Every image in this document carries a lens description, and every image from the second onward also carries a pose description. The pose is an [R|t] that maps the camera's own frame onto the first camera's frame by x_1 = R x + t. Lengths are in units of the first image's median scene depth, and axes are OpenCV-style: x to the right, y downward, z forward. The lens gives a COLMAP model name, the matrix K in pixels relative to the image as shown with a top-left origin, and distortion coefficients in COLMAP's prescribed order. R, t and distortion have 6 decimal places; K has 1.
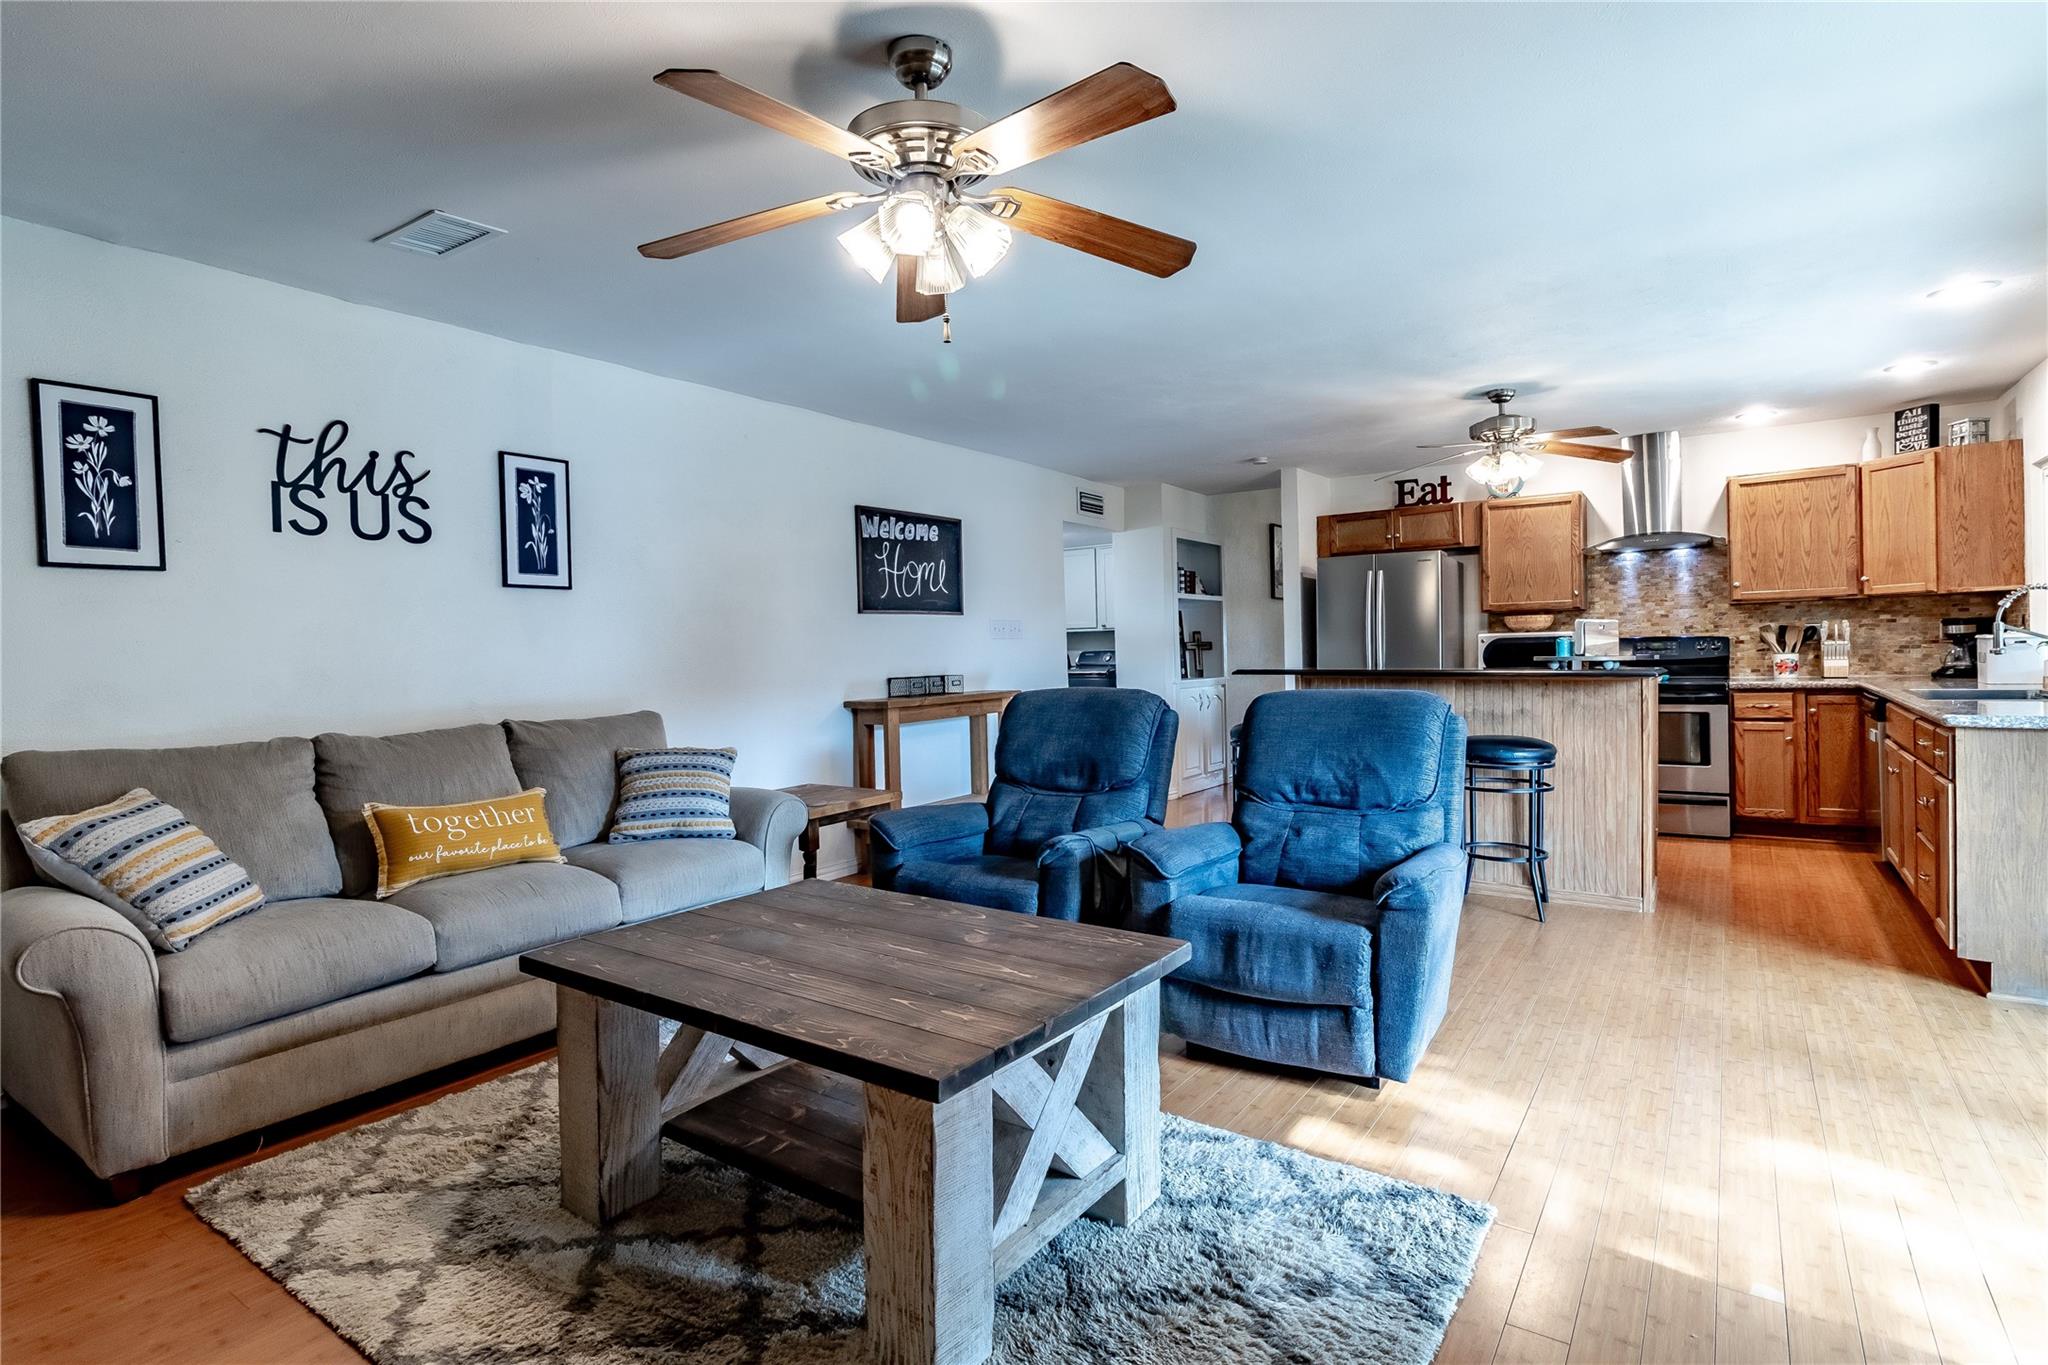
lens RADIAL K [[984.4, 0, 1036.6], [0, 984.4, 670.7], [0, 0, 1]] dist [0.003397, 0.000556]
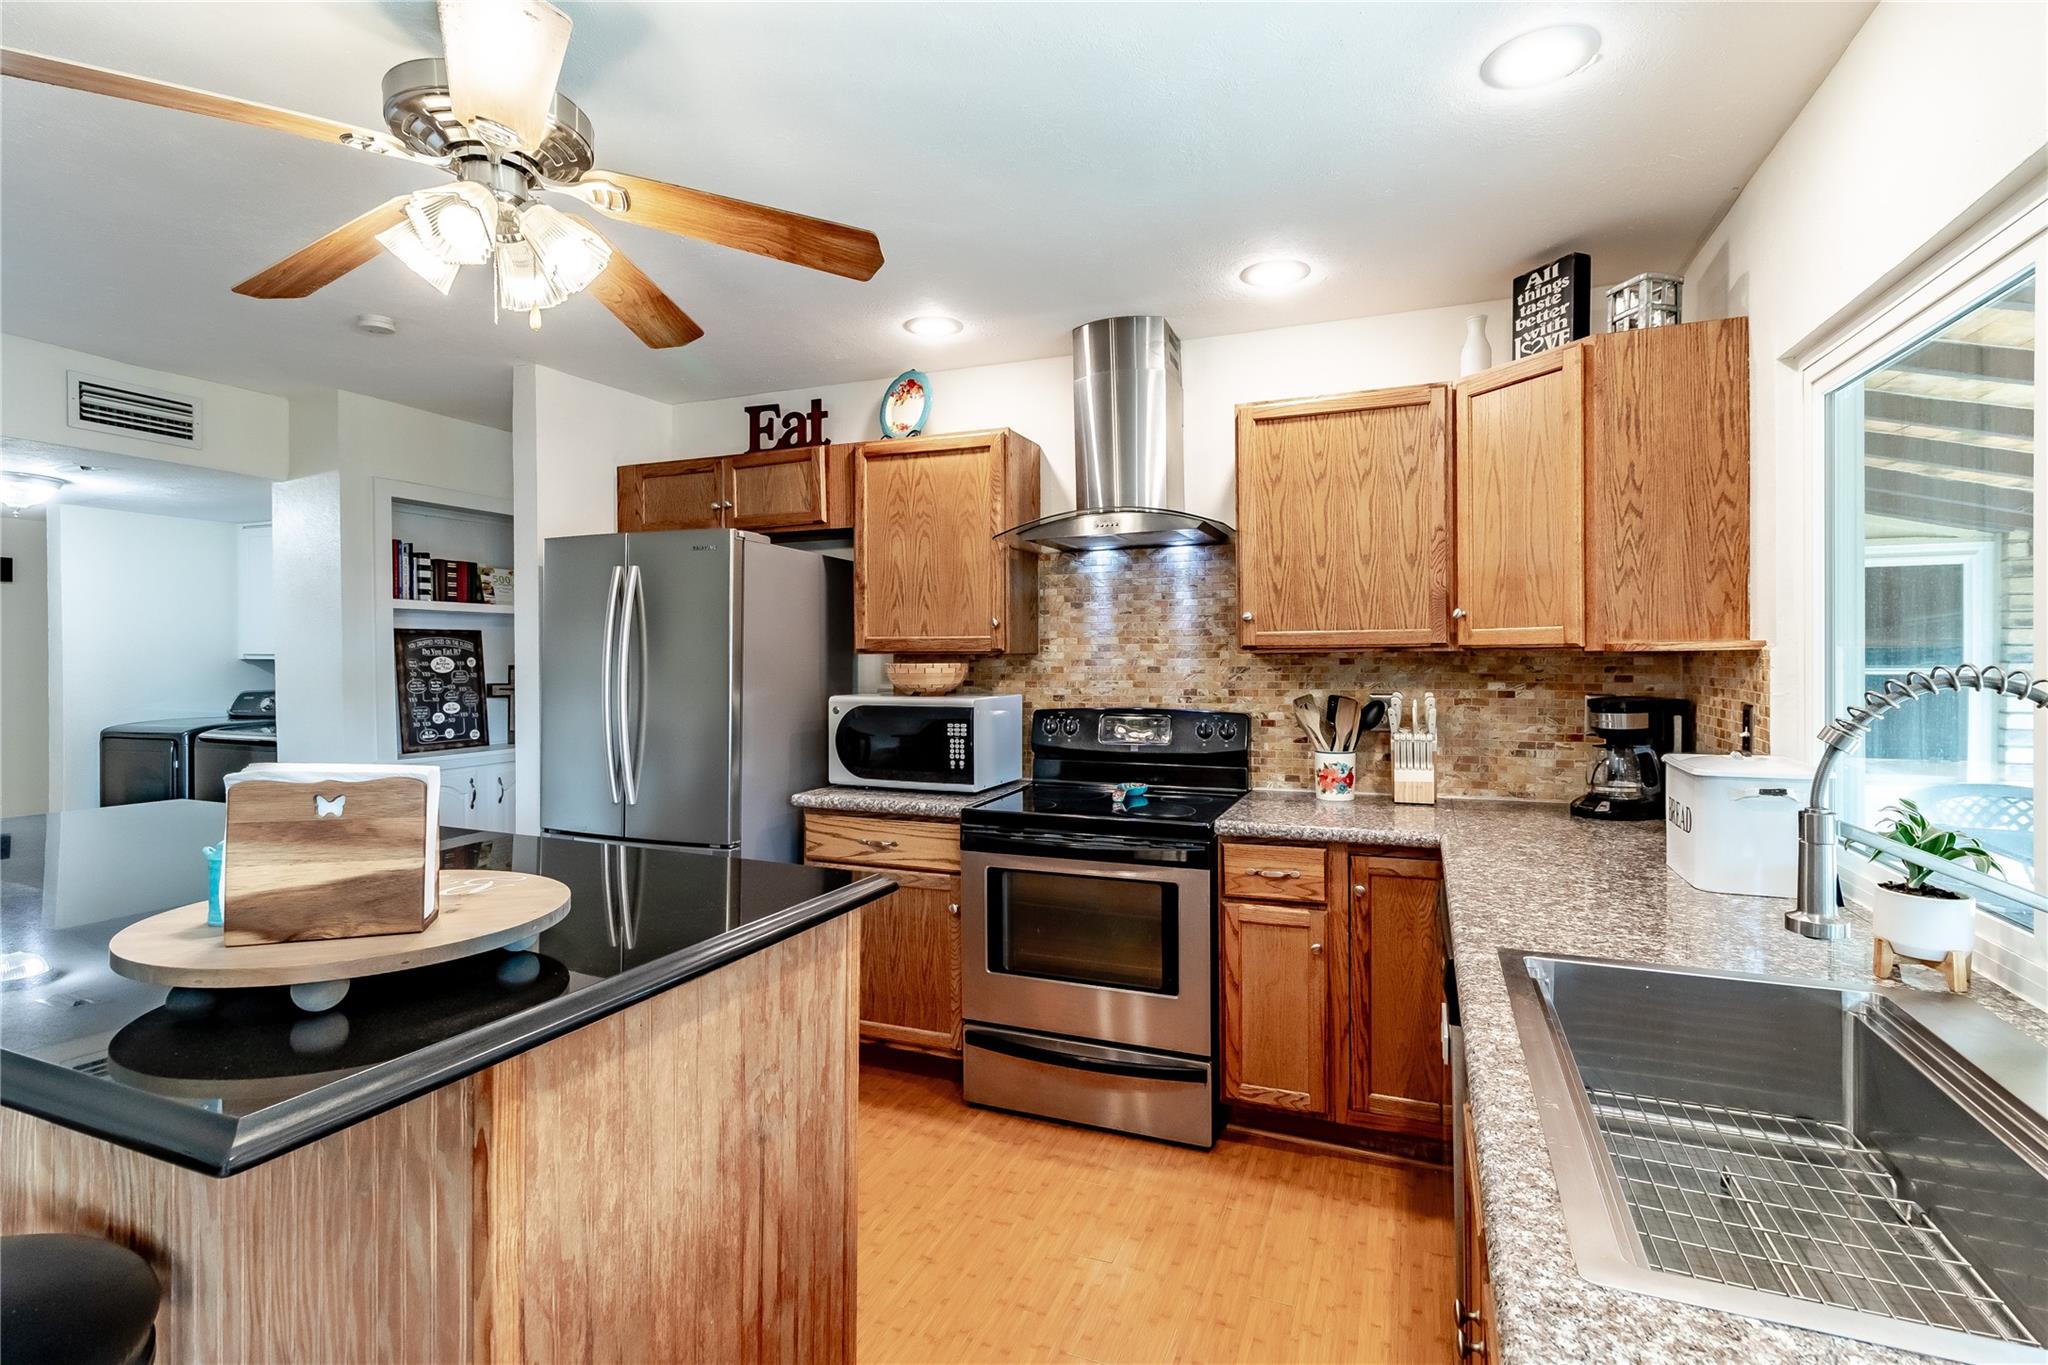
lens RADIAL K [[984.4, 0, 1017.0], [0, 984.4, 672.5], [0, 0, 1]] dist [0.003397, 0.000556]
pose [[0.972926, 0.014325, 0.230672, 0.486818], [-0.013220, 0.999893, -0.006336, -0.054972], [-0.230738, 0.003115, 0.973011, 0.544916]]
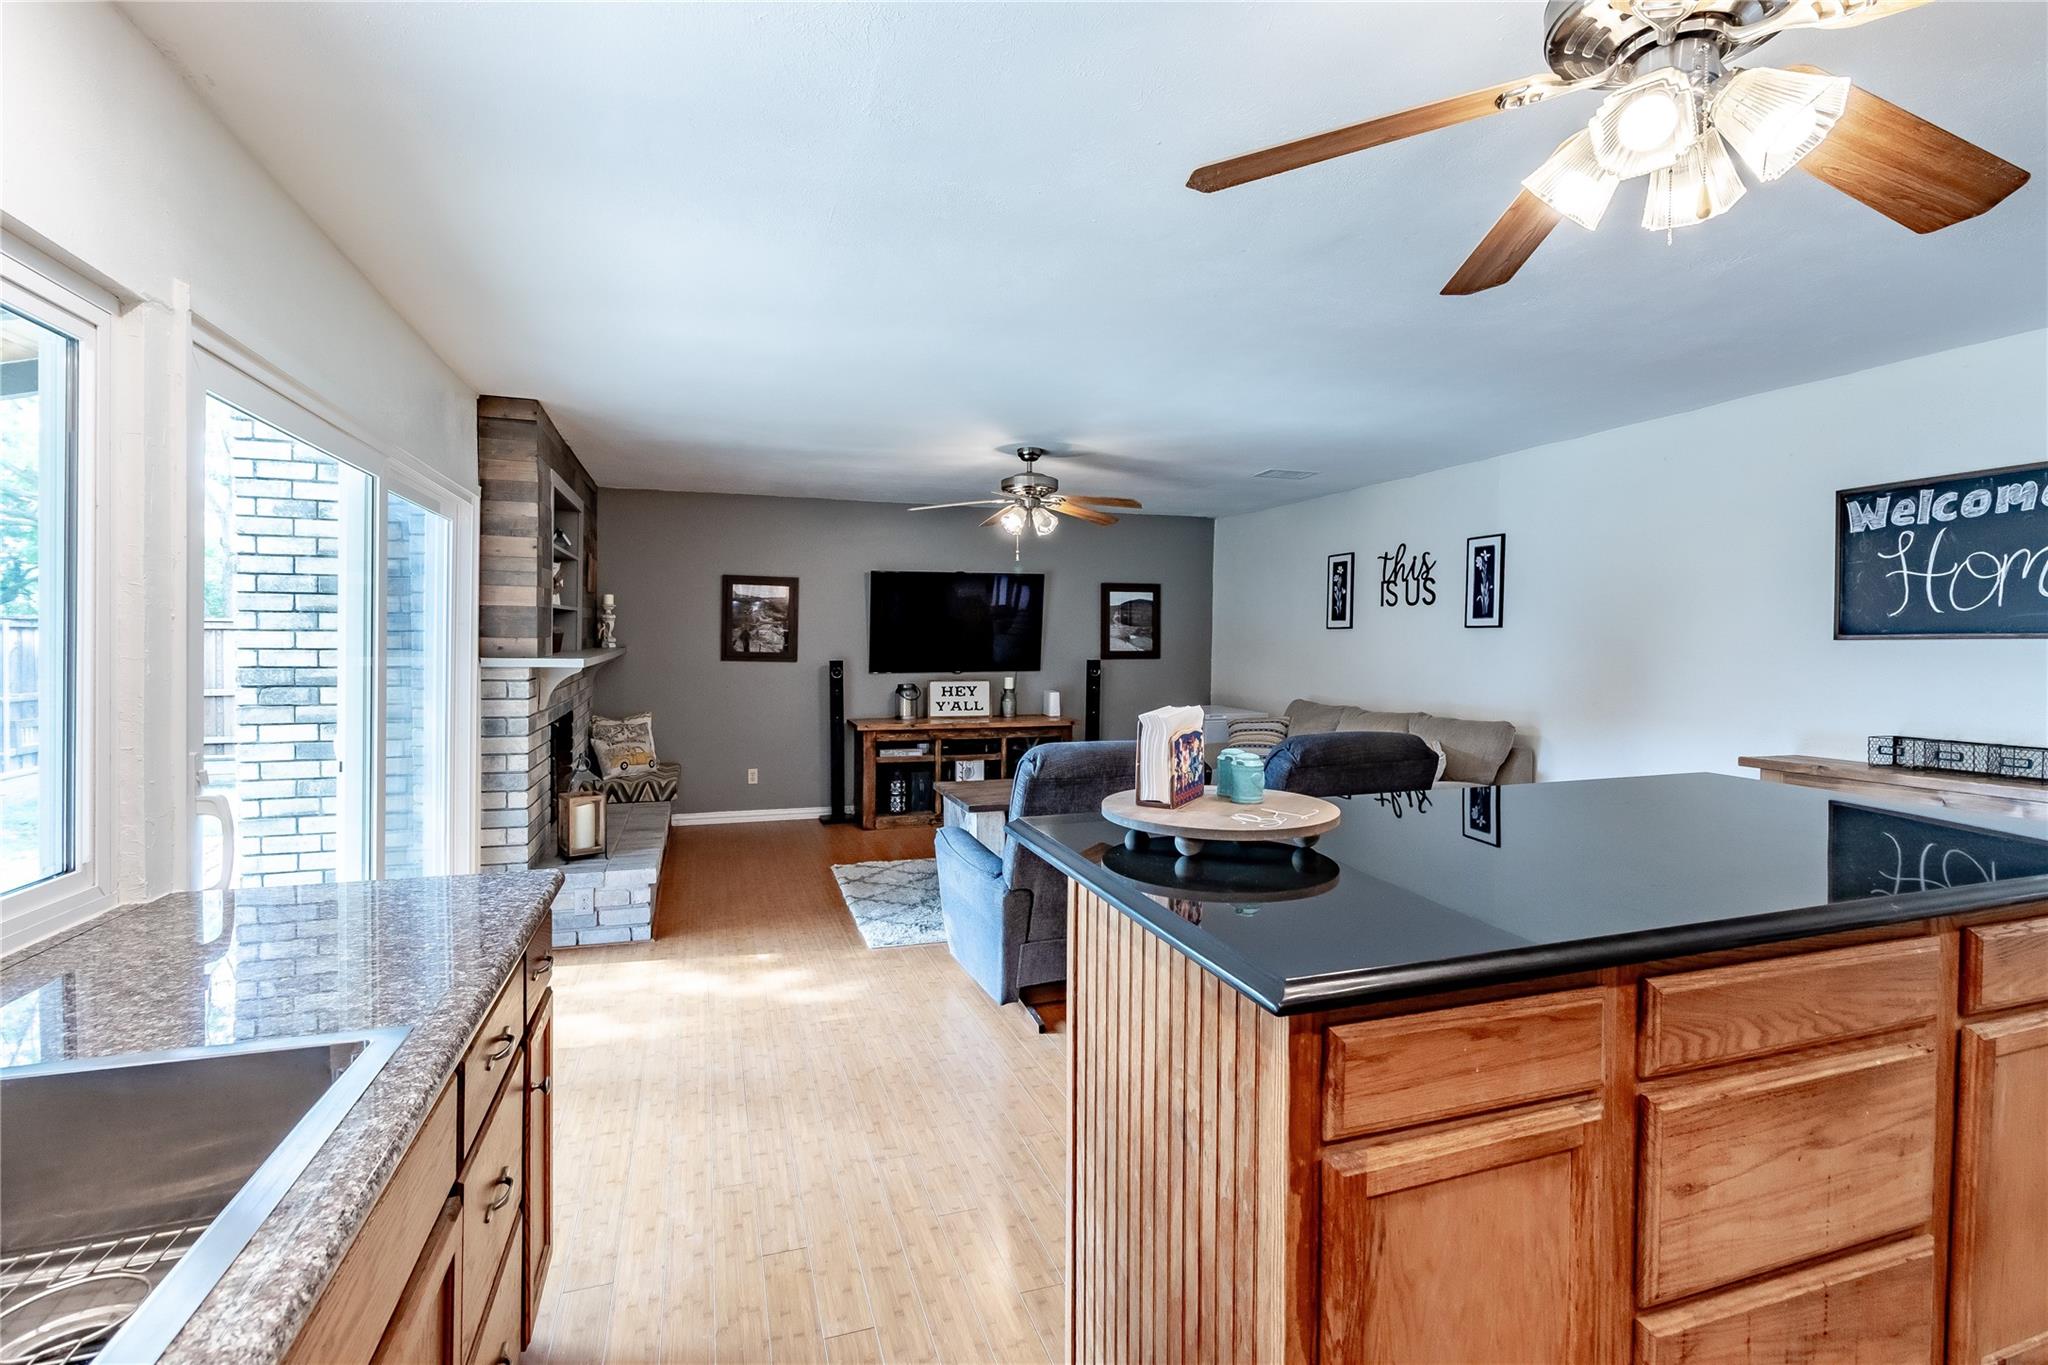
lens RADIAL K [[984.4, 0, 1074.1], [0, 984.4, 641.8], [0, 0, 1]] dist [0.003397, 0.000556]
pose [[-0.558836, 0.015041, -0.829142, 1.201060], [-0.017500, 0.999399, 0.029924, -0.113082], [0.829094, 0.031232, -0.558237, 1.541471]]
